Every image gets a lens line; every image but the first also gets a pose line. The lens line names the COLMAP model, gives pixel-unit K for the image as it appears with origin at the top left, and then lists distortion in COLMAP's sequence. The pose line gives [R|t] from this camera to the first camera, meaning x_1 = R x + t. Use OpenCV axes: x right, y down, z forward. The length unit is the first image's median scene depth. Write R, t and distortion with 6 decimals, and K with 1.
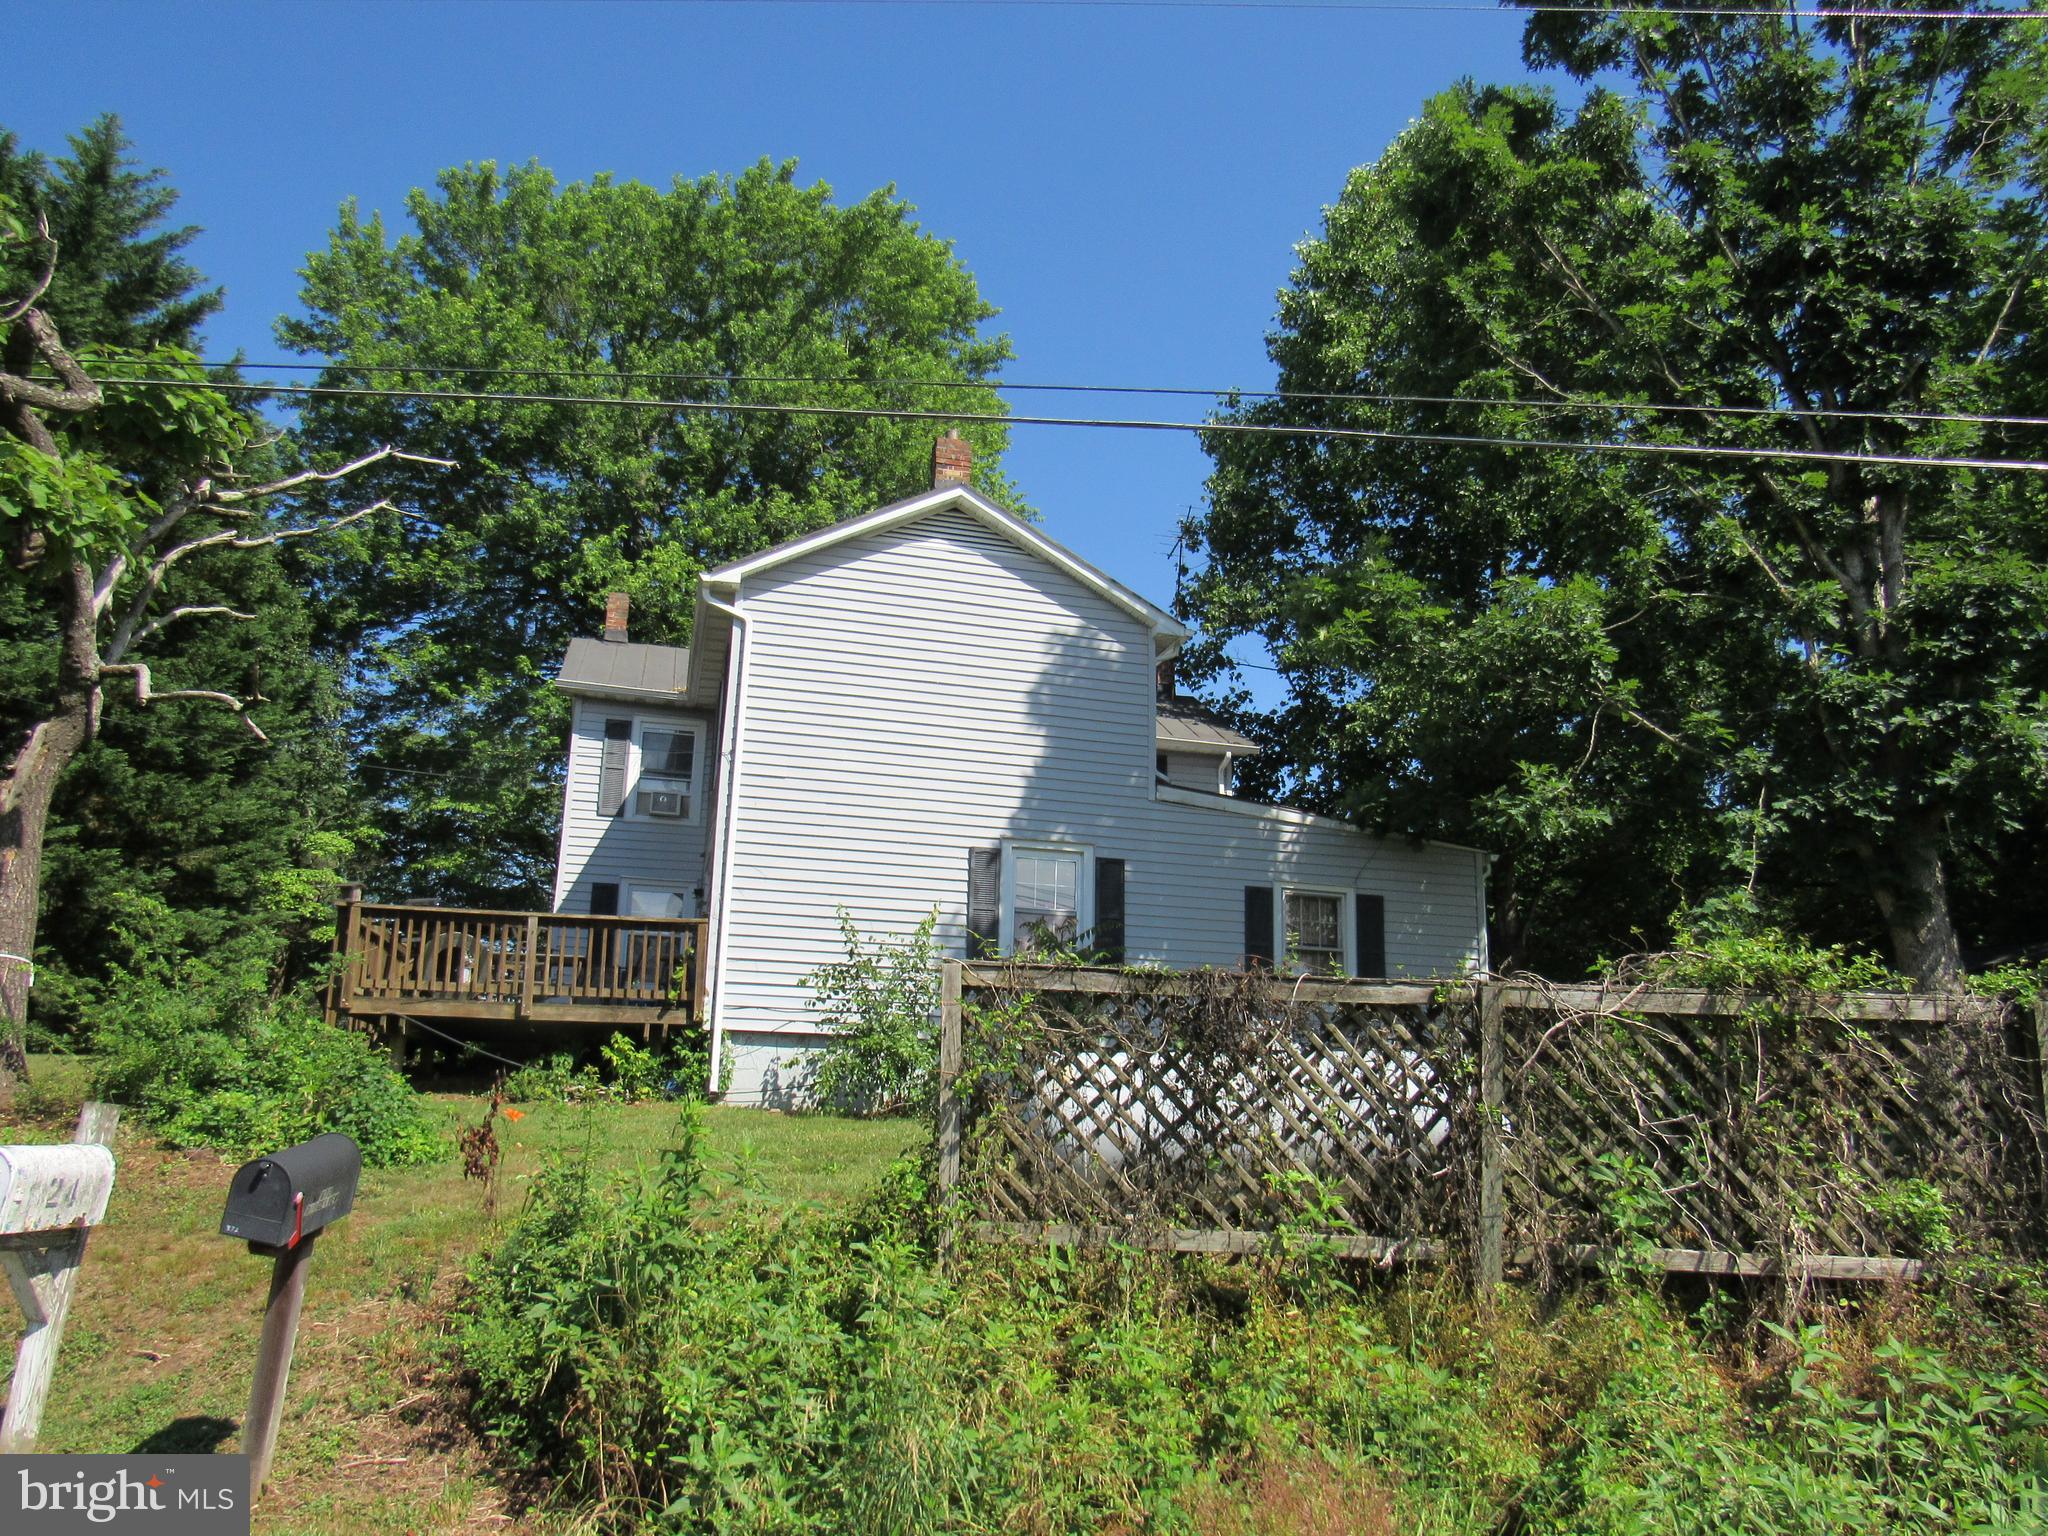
lens RADIAL K [[1468.6, 0, 1014.8], [0, 1468.6, 767.7], [0, 0, 1]] dist [-0.028984, 0.011732]
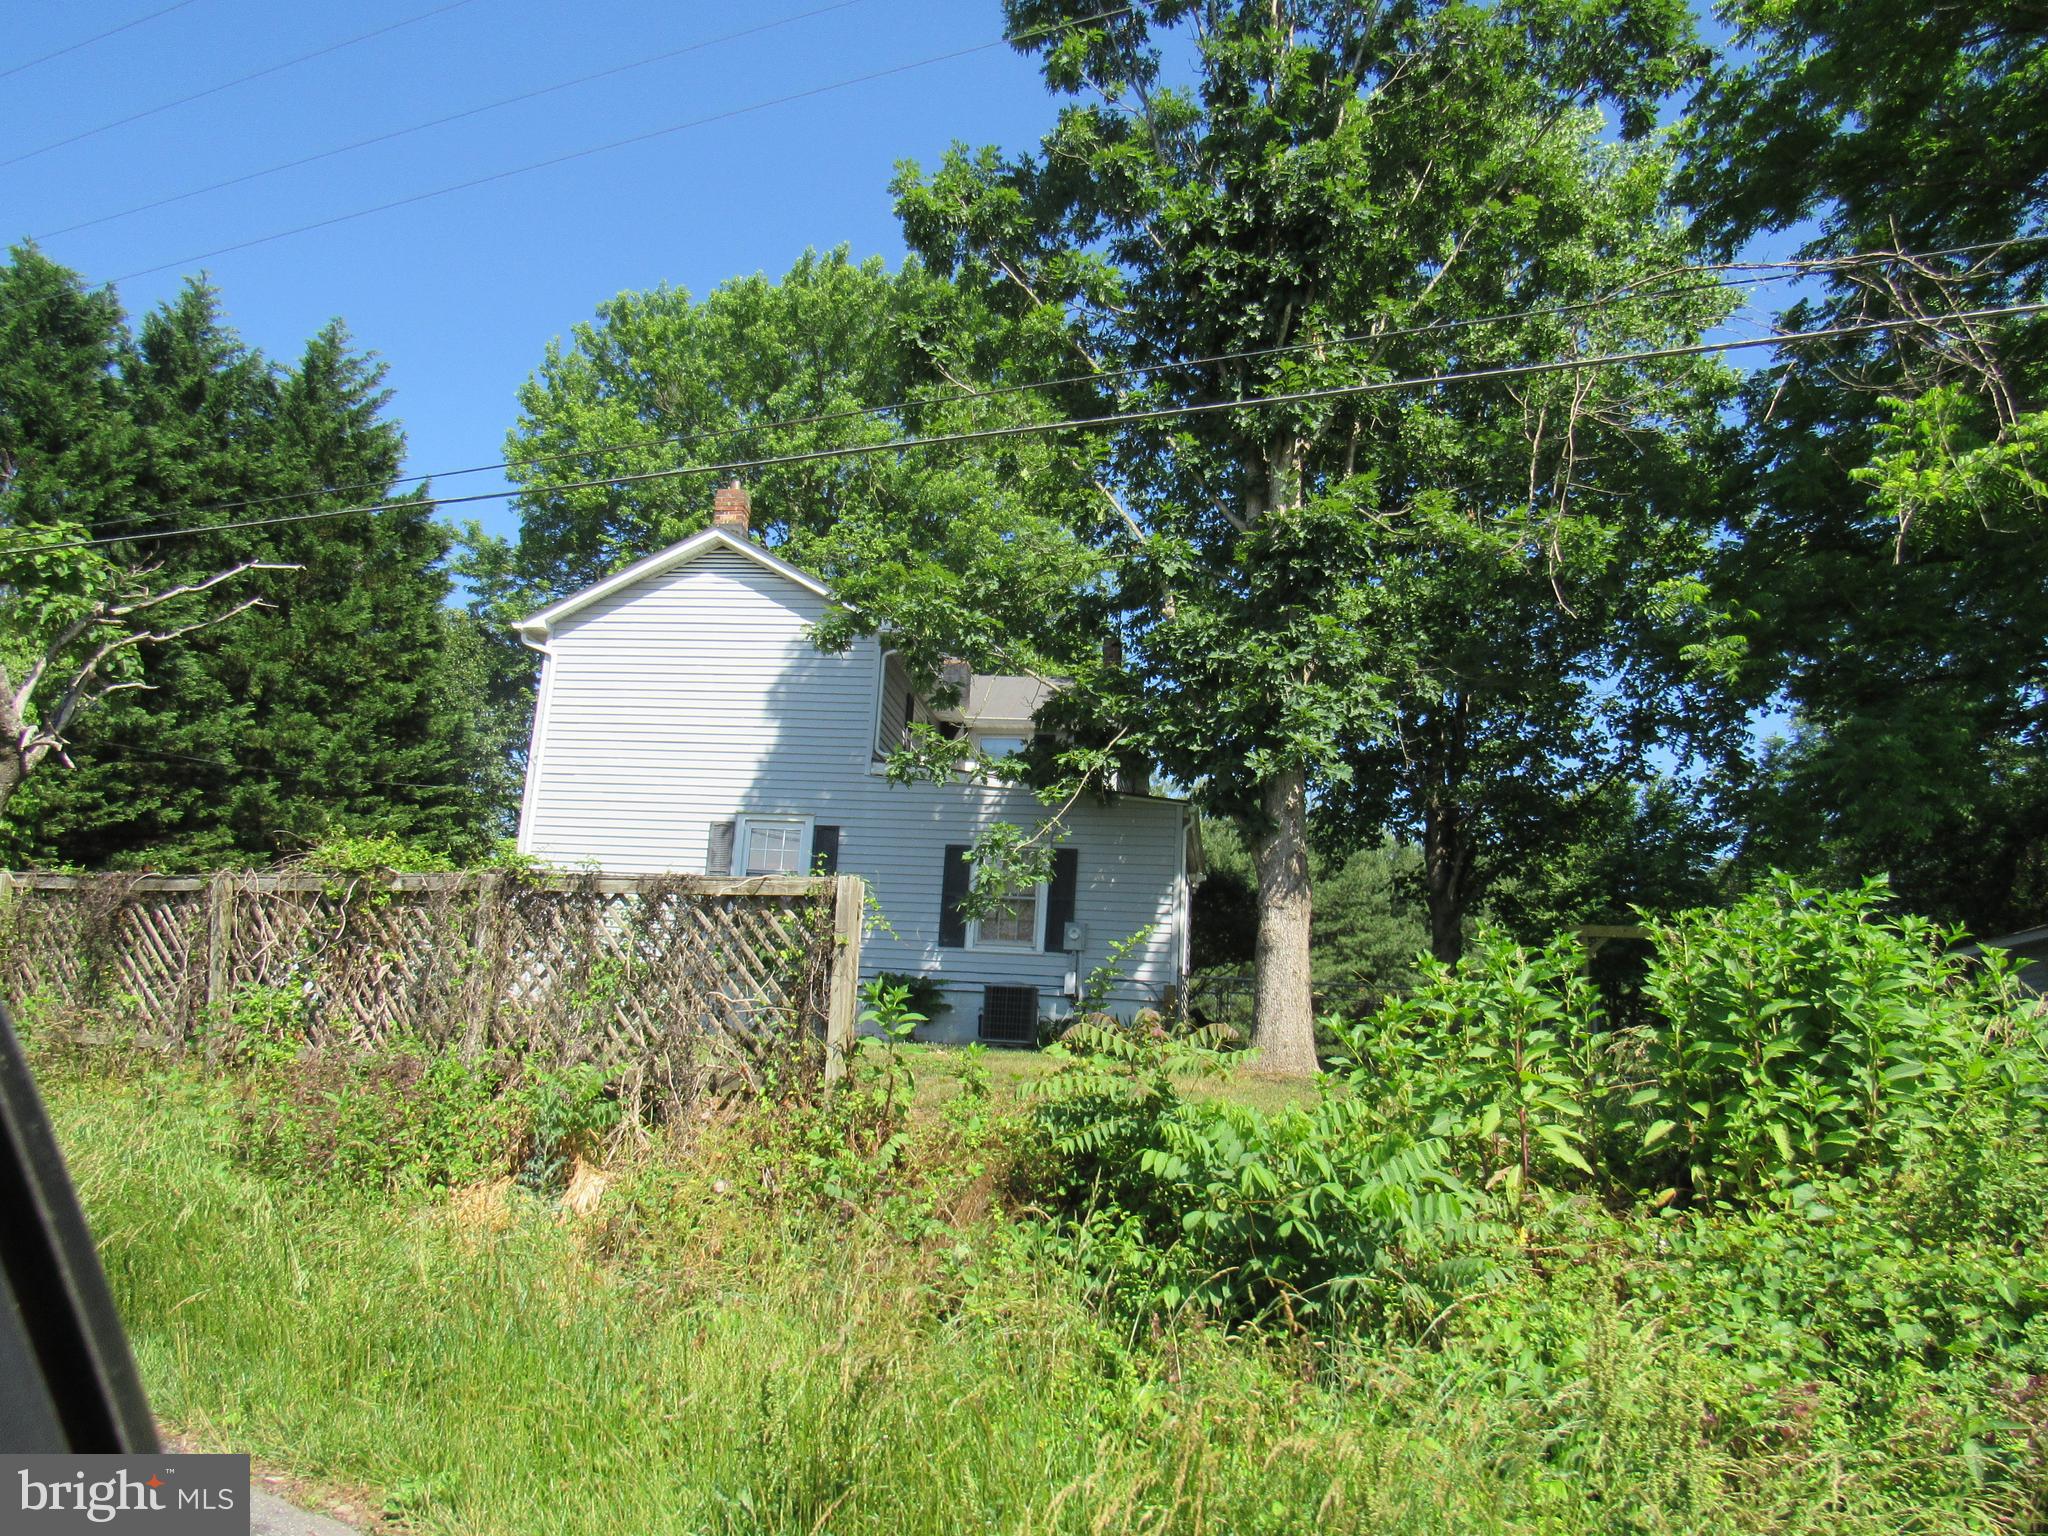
lens RADIAL K [[1468.6, 0, 1024.7], [0, 1468.6, 760.0], [0, 0, 1]] dist [-0.028984, 0.011732]
pose [[0.927743, -0.063046, -0.367855, 0.652466], [0.059753, 0.998006, -0.020348, 0.042225], [0.368404, -0.003102, 0.929661, -0.048102]]
